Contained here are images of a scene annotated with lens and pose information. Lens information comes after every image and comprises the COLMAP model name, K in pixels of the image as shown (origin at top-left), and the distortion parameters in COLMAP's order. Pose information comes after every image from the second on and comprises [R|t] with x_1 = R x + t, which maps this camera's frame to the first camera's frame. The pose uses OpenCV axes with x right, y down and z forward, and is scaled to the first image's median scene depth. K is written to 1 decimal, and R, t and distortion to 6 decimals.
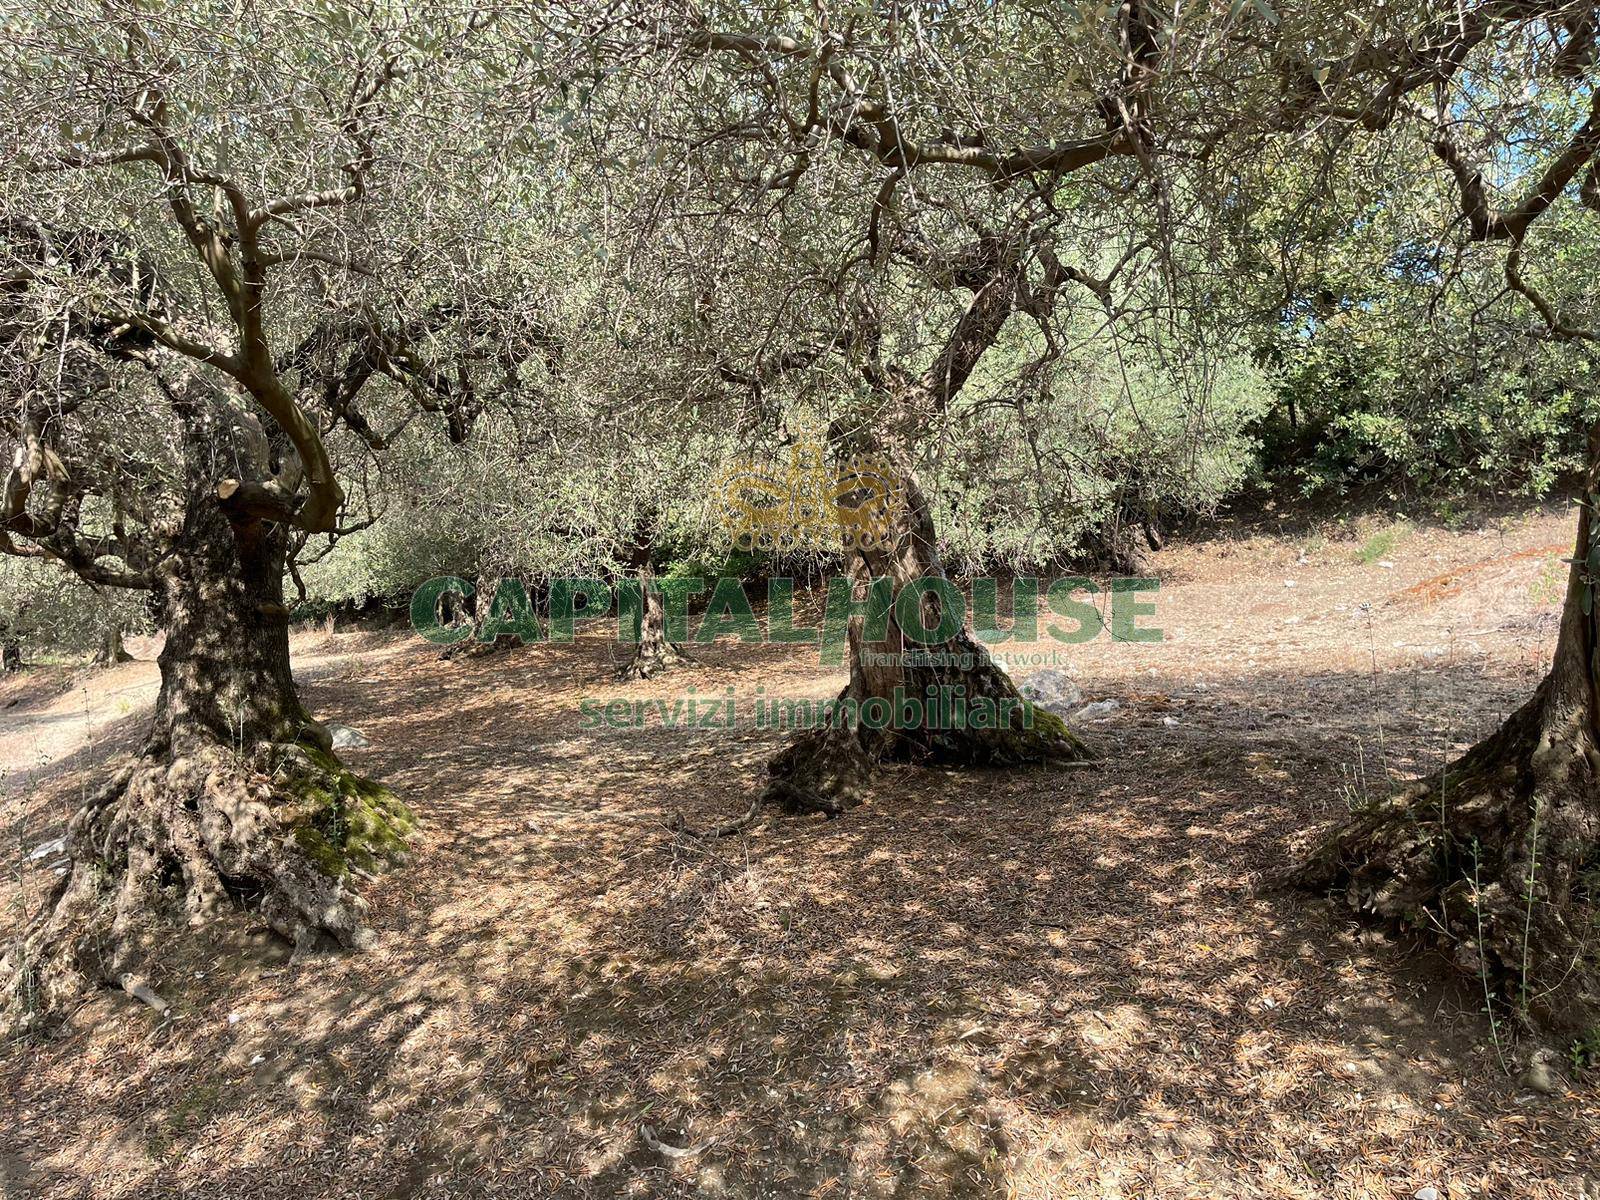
lens RADIAL K [[1192.4, 0, 838.1], [0, 1192.4, 600.2], [0, 0, 1]] dist [0.057461, -0.098893]
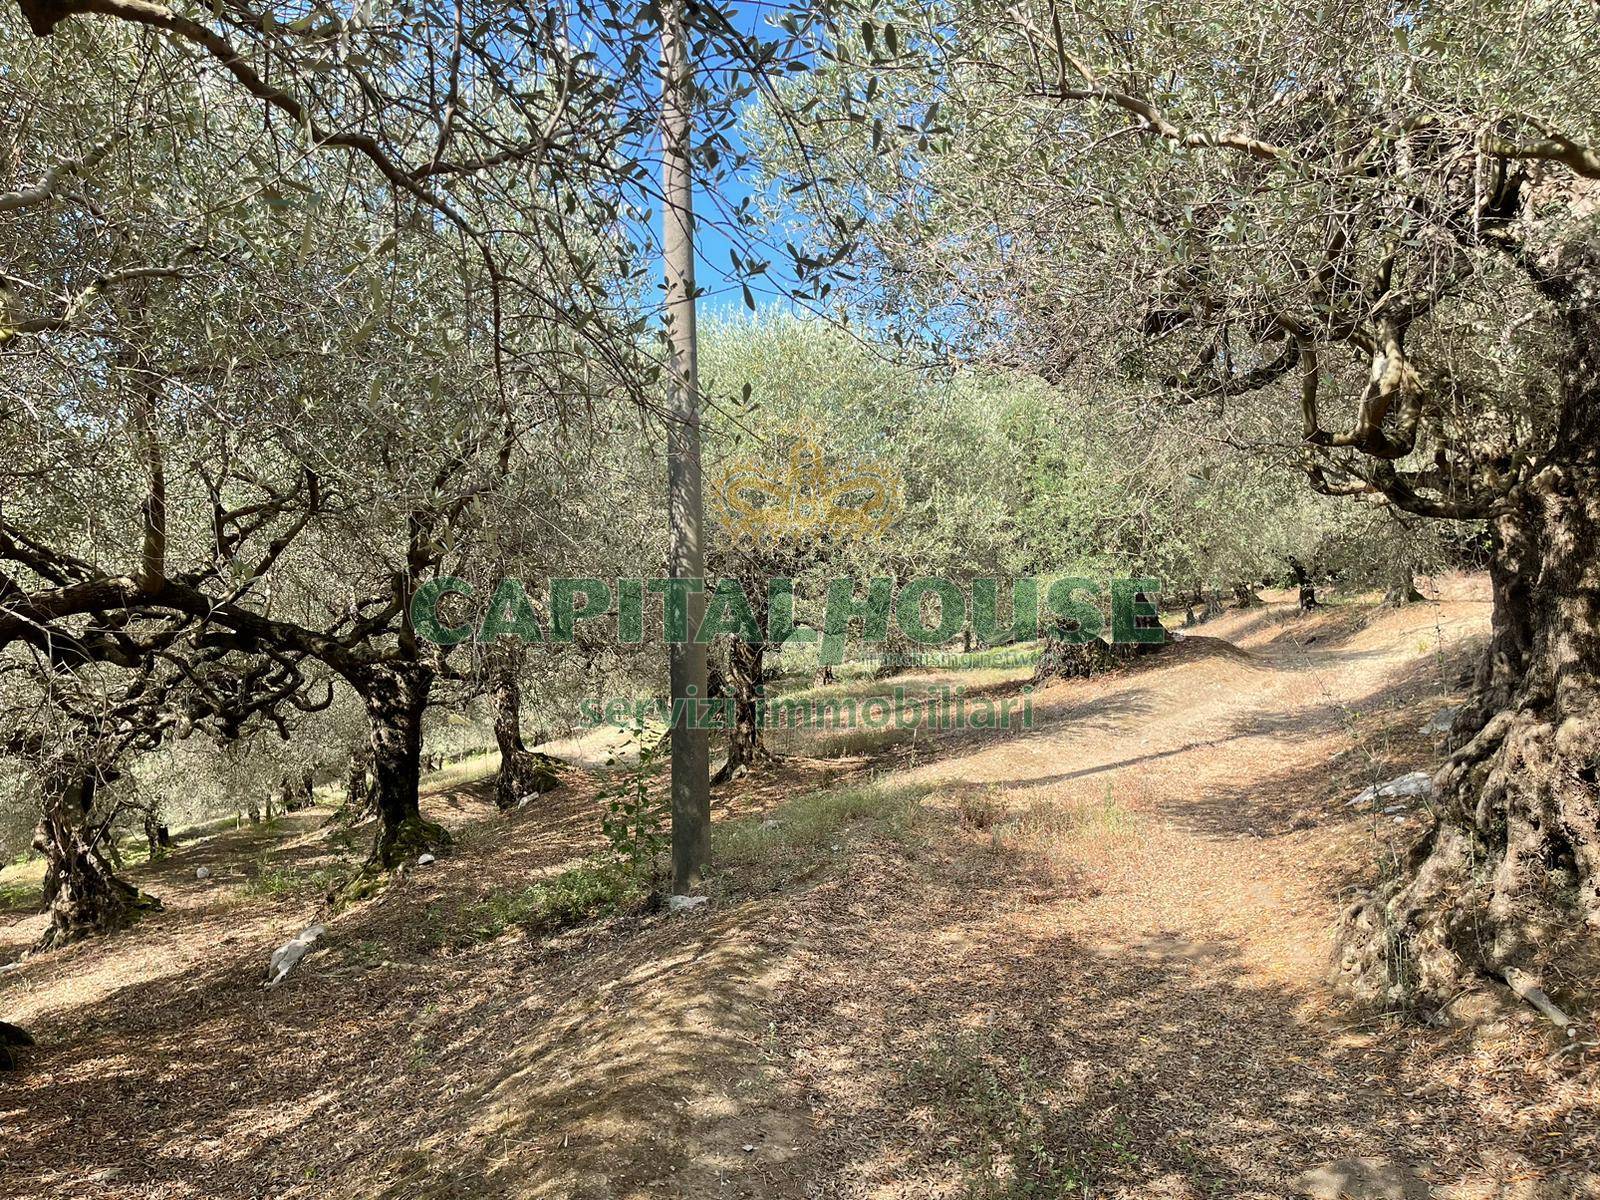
lens RADIAL K [[1201.7, 0, 794.0], [0, 1201.7, 609.9], [0, 0, 1]] dist [0.066358, -0.069591]
pose [[0.543375, 0.010630, -0.839422, -0.145344], [0.037364, 0.998623, 0.036832, 0.010427], [0.838658, -0.051377, 0.542230, 0.122902]]
